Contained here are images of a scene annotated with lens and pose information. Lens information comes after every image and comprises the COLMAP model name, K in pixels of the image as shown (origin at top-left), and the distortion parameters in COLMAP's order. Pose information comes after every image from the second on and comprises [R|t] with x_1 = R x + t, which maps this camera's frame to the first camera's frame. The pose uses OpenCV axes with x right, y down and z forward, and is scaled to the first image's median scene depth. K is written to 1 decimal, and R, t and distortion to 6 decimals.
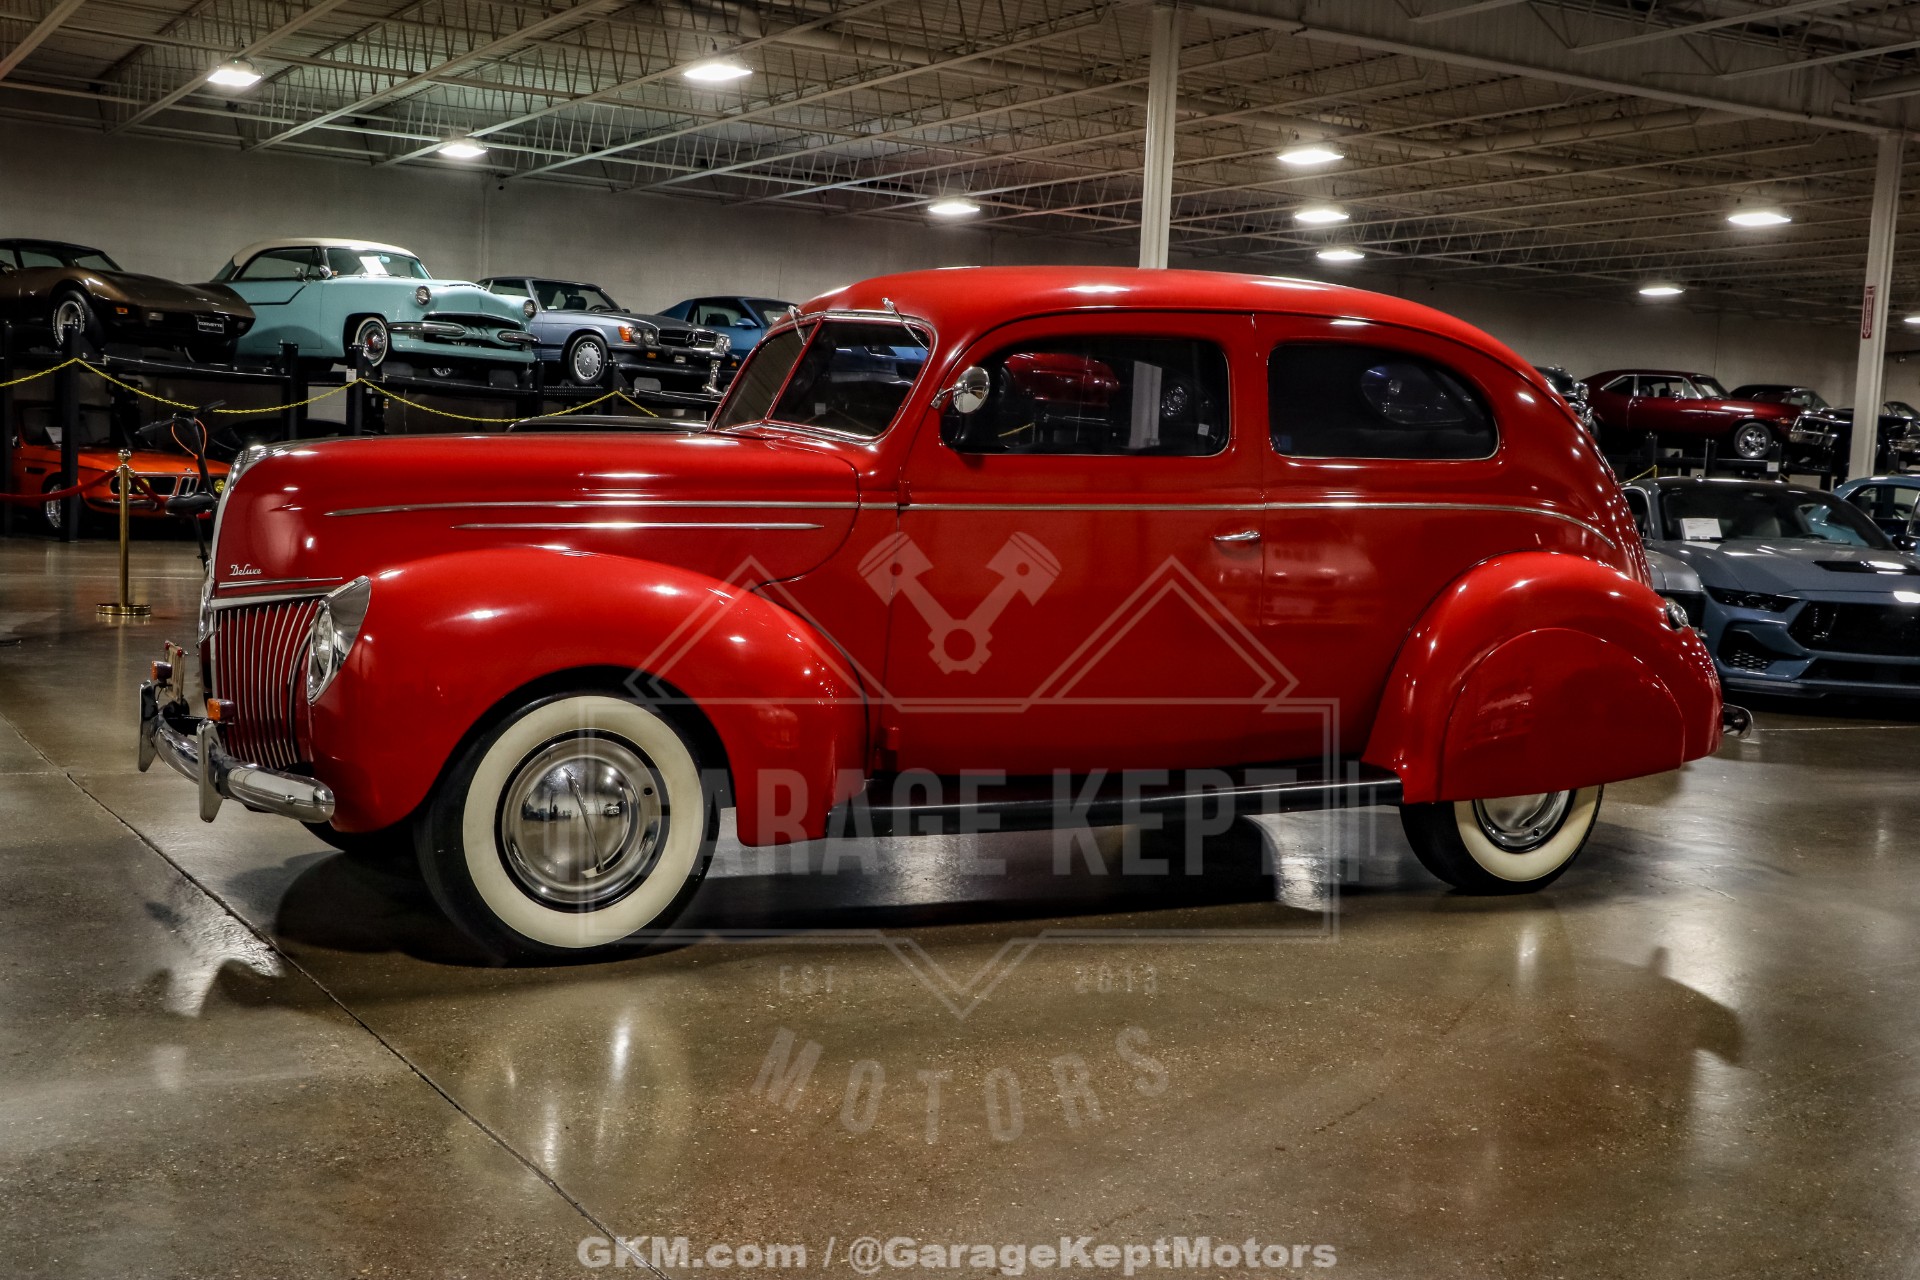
lens RADIAL K [[2313.0, 0, 960.0], [0, 2313.0, 640.0], [0, 0, 1]] dist [-0.126006, 0.516861]
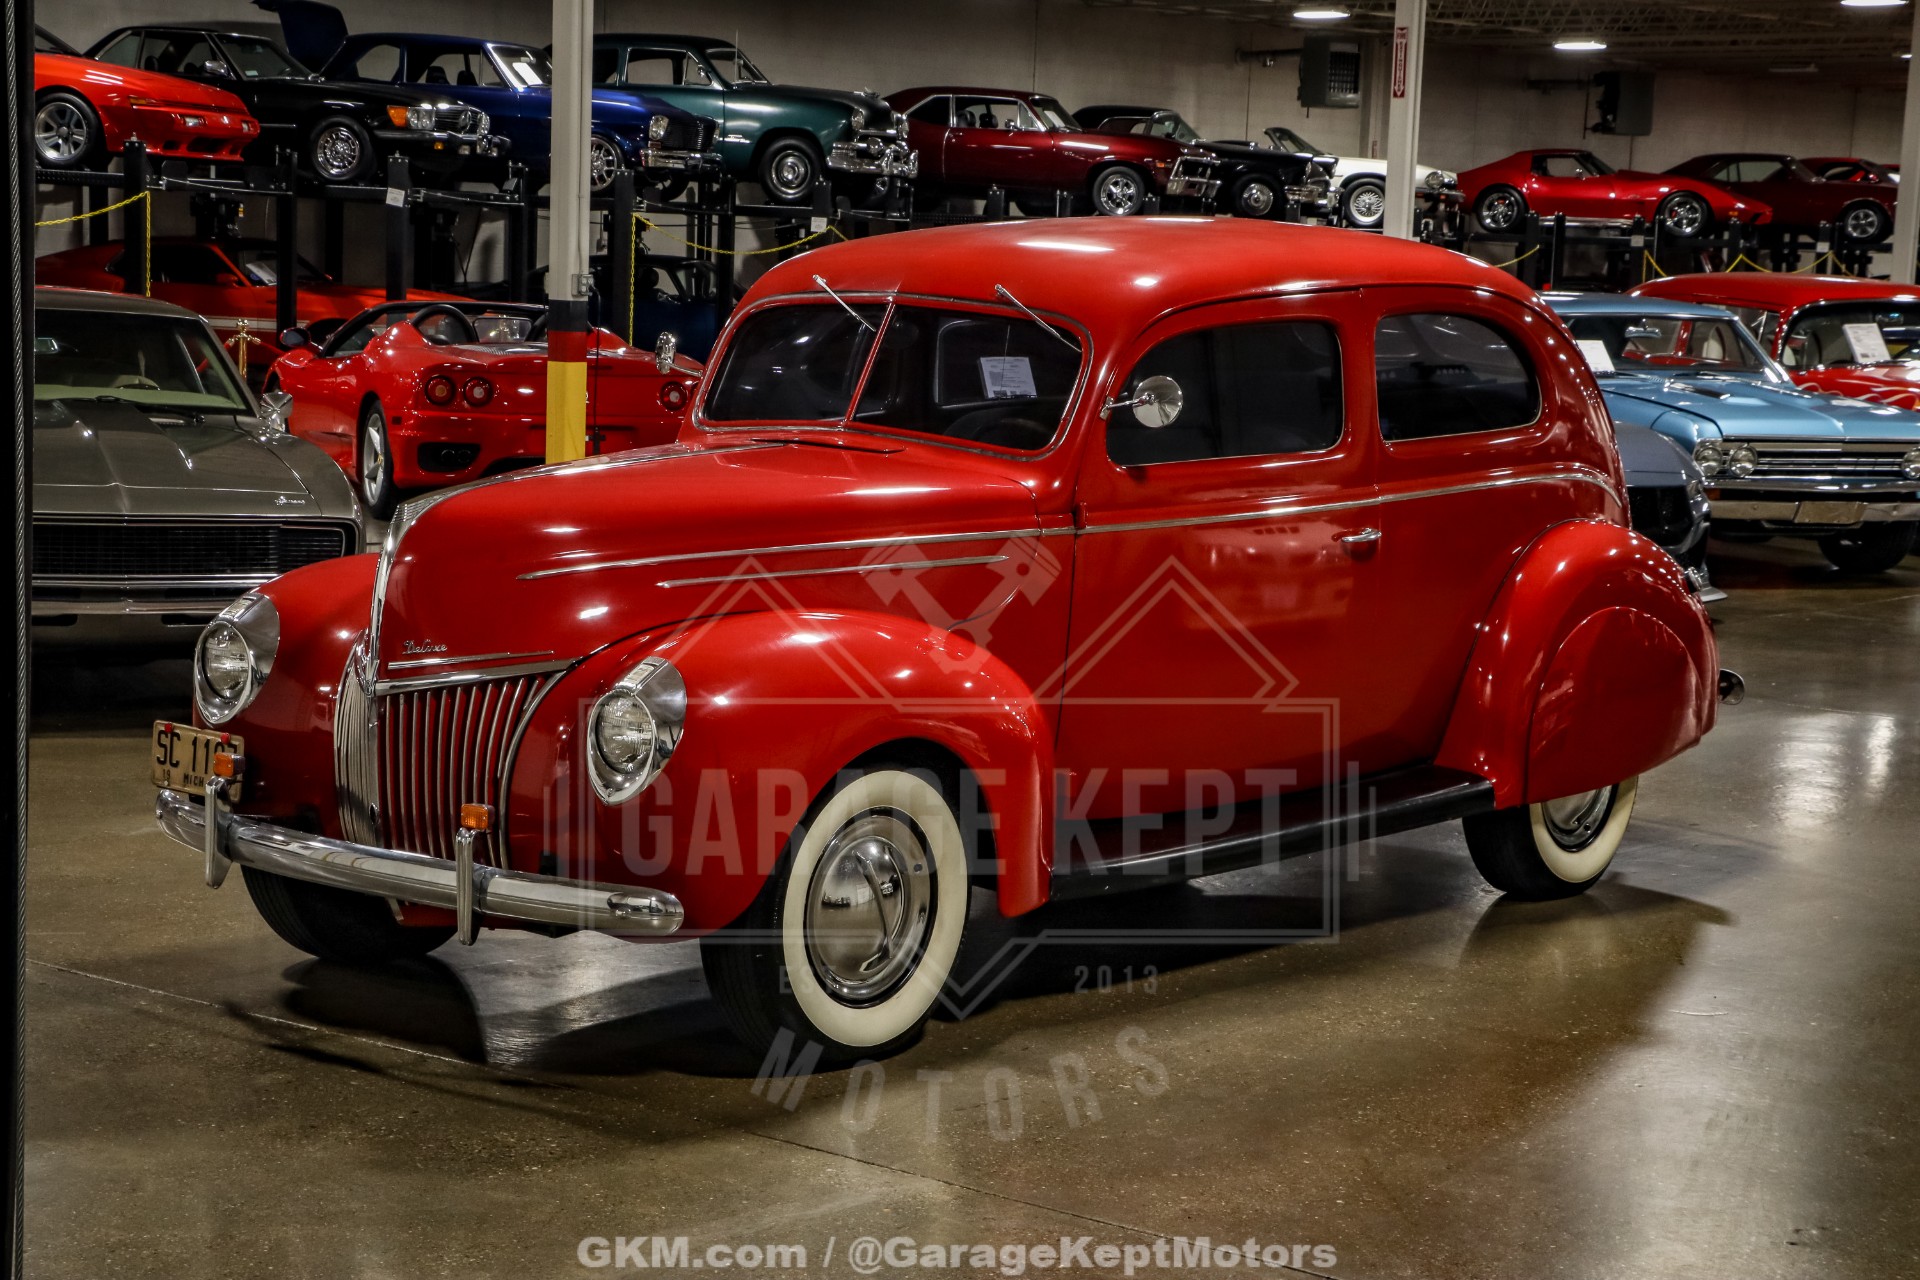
lens RADIAL K [[3726.8, 0, 950.2], [0, 3726.8, 706.3], [0, 0, 1]] dist [0.151916, 1.377525]
pose [[0.933834, -0.059745, 0.352683, -0.191385], [0.033703, 0.996263, 0.079530, -0.034853], [-0.356116, -0.062381, 0.932357, -0.112704]]
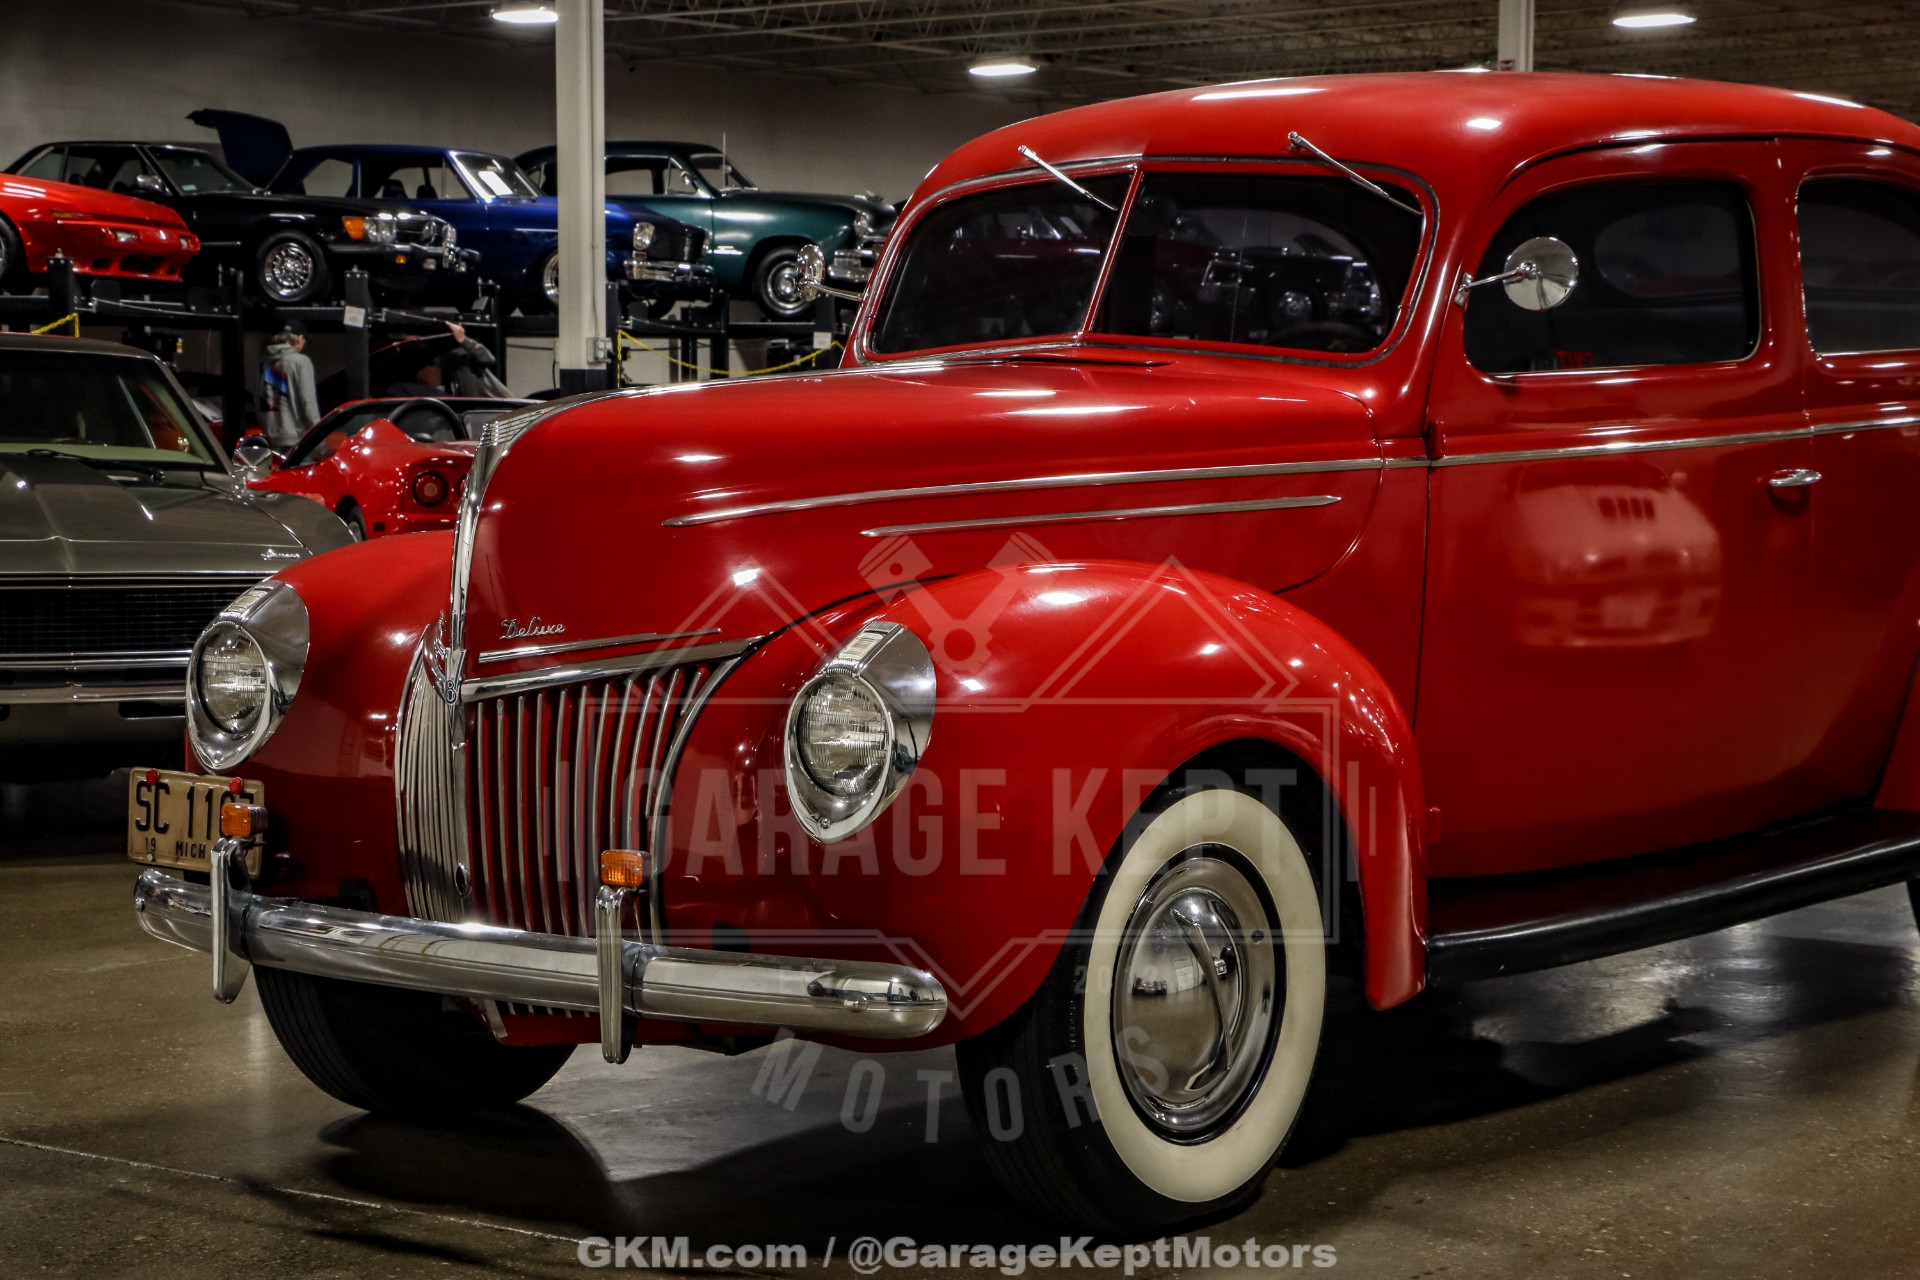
lens RADIAL K [[3843.1, 0, 931.3], [0, 3843.1, 687.8], [0, 0, 1]] dist [0.195648, 1.418669]
pose [[0.928983, -0.071045, 0.363240, -0.176052], [0.068079, 0.997459, 0.020978, -0.008805], [-0.363808, 0.005241, 0.931459, 0.020488]]
